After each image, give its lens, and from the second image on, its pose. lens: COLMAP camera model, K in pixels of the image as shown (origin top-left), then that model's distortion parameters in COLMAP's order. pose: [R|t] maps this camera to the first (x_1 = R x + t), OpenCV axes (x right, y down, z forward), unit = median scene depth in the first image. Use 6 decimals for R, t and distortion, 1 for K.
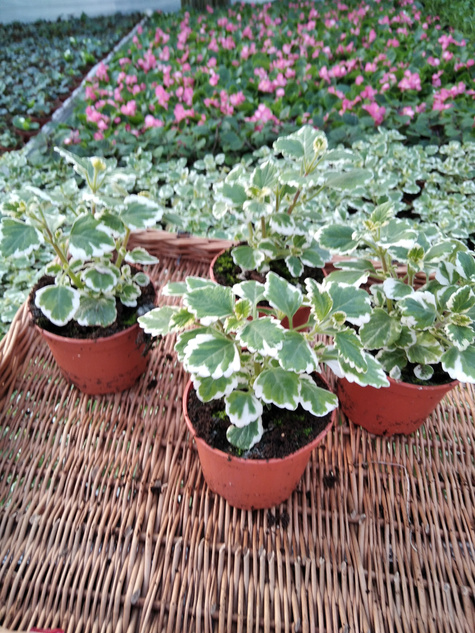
lens RADIAL K [[537.3, 0, 214.9], [0, 537.3, 318.1], [0, 0, 1]] dist [0.043399, -0.110128]
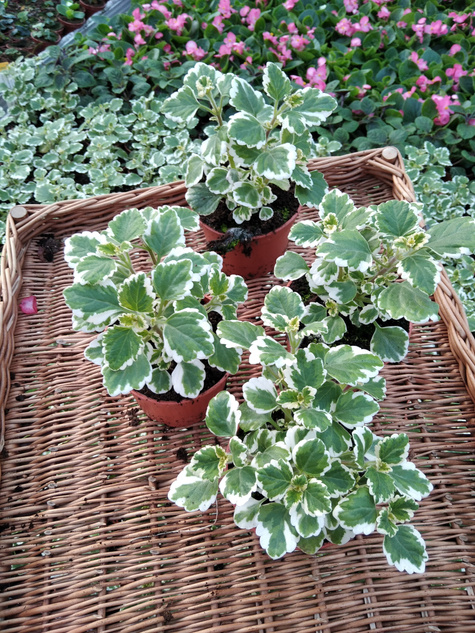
lens RADIAL K [[513.5, 0, 237.5], [0, 513.5, 316.5], [0, 0, 1]] dist [0.058922, -0.096831]
pose [[0.298792, 0.792513, -0.531644, 0.628492], [-0.647484, 0.577605, 0.497129, -0.485402], [0.701062, 0.195693, 0.685724, 0.336636]]
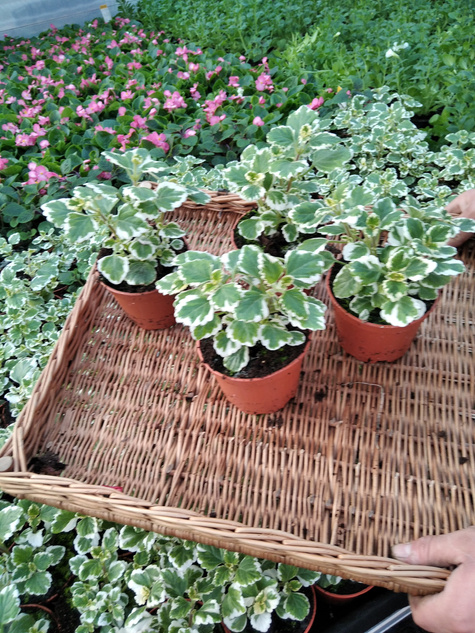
lens RADIAL K [[523.6, 0, 224.3], [0, 523.6, 315.6], [0, 0, 1]] dist [0.085425, -0.128098]
pose [[0.982851, -0.008050, -0.184225, 0.243138], [0.032402, 0.991042, 0.129561, -0.071749], [0.181532, -0.133308, 0.974307, -0.288601]]
